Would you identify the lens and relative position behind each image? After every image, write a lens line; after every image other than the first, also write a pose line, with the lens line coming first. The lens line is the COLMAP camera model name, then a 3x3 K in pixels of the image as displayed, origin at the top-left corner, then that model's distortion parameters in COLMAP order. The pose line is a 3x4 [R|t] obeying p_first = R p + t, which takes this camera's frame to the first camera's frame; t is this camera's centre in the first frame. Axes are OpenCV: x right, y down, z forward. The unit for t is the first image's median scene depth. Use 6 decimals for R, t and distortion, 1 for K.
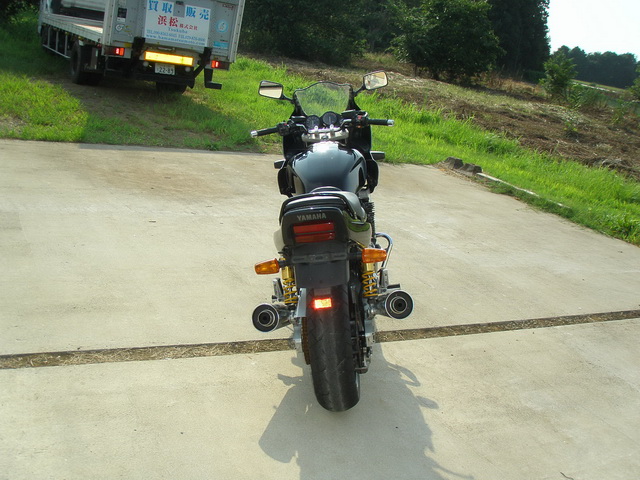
lens RADIAL K [[712.1, 0, 312.9], [0, 712.1, 238.4], [0, 0, 1]] dist [-0.136738, 0.000000]
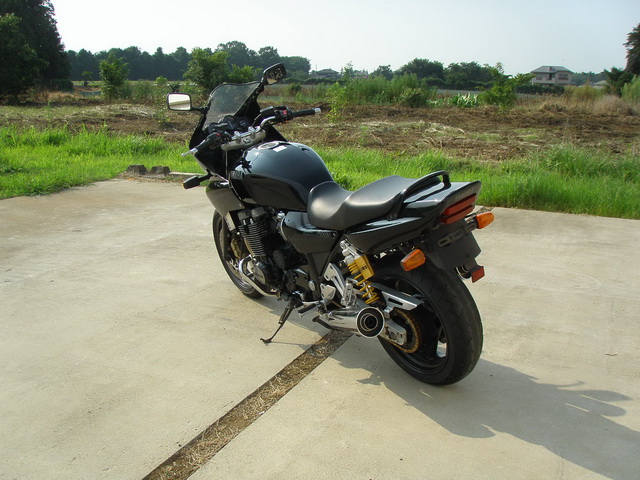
lens RADIAL K [[712.1, 0, 313.5], [0, 712.1, 236.9], [0, 0, 1]] dist [-0.136738, 0.000000]
pose [[0.775291, -0.273580, 0.569278, -0.175788], [0.279107, 0.956941, 0.079769, -0.026079], [-0.566589, 0.097045, 0.818266, 0.069805]]
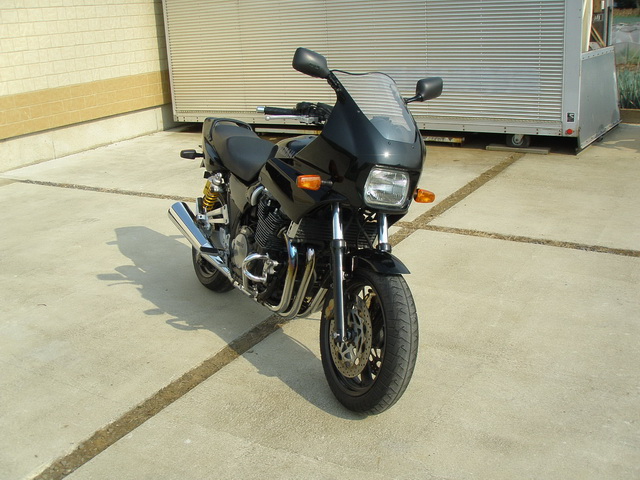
lens RADIAL K [[712.1, 0, 317.9], [0, 712.1, 246.1], [0, 0, 1]] dist [-0.136738, 0.000000]
pose [[-0.847378, 0.048720, -0.528750, 0.163420], [-0.232709, 0.860986, 0.452273, -0.137657], [0.477281, 0.506290, -0.718243, 0.572086]]
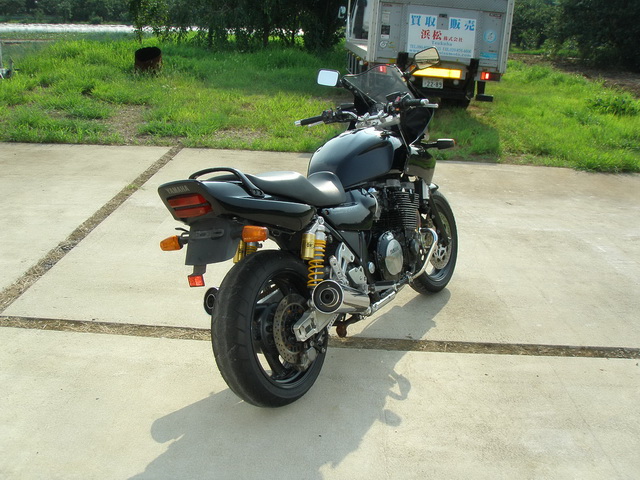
lens RADIAL K [[712.1, 0, 322.4], [0, 712.1, 240.1], [0, 0, 1]] dist [-0.136738, 0.000000]
pose [[0.878108, 0.030885, -0.477464, 0.146092], [-0.047202, 0.998638, -0.022212, 0.011772], [0.476128, 0.042042, 0.878371, 0.058732]]
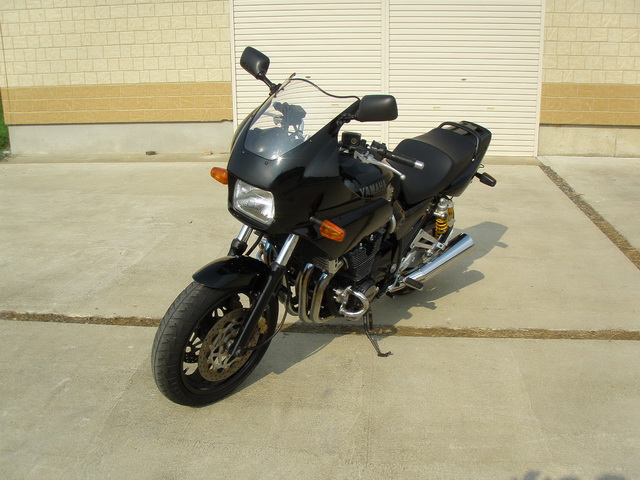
lens RADIAL K [[712.1, 0, 296.3], [0, 712.1, 241.7], [0, 0, 1]] dist [-0.136738, 0.000000]
pose [[-0.808608, -0.305895, 0.502575, -0.125160], [0.051685, 0.813979, 0.578590, -0.173218], [-0.586073, 0.493828, -0.642380, 0.544415]]
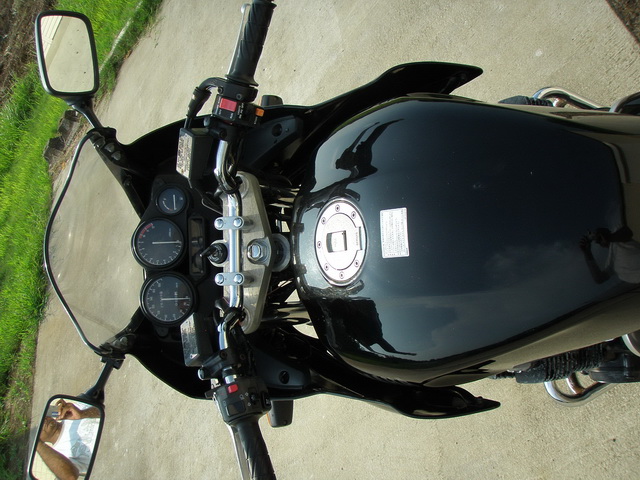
lens RADIAL K [[712.1, 0, 302.5], [0, 712.1, 245.1], [0, 0, 1]] dist [-0.136738, 0.000000]
pose [[0.018166, -0.984180, 0.176240, -0.011276], [0.945822, 0.074067, 0.316123, -0.078221], [-0.324176, 0.160949, 0.932205, 0.263193]]
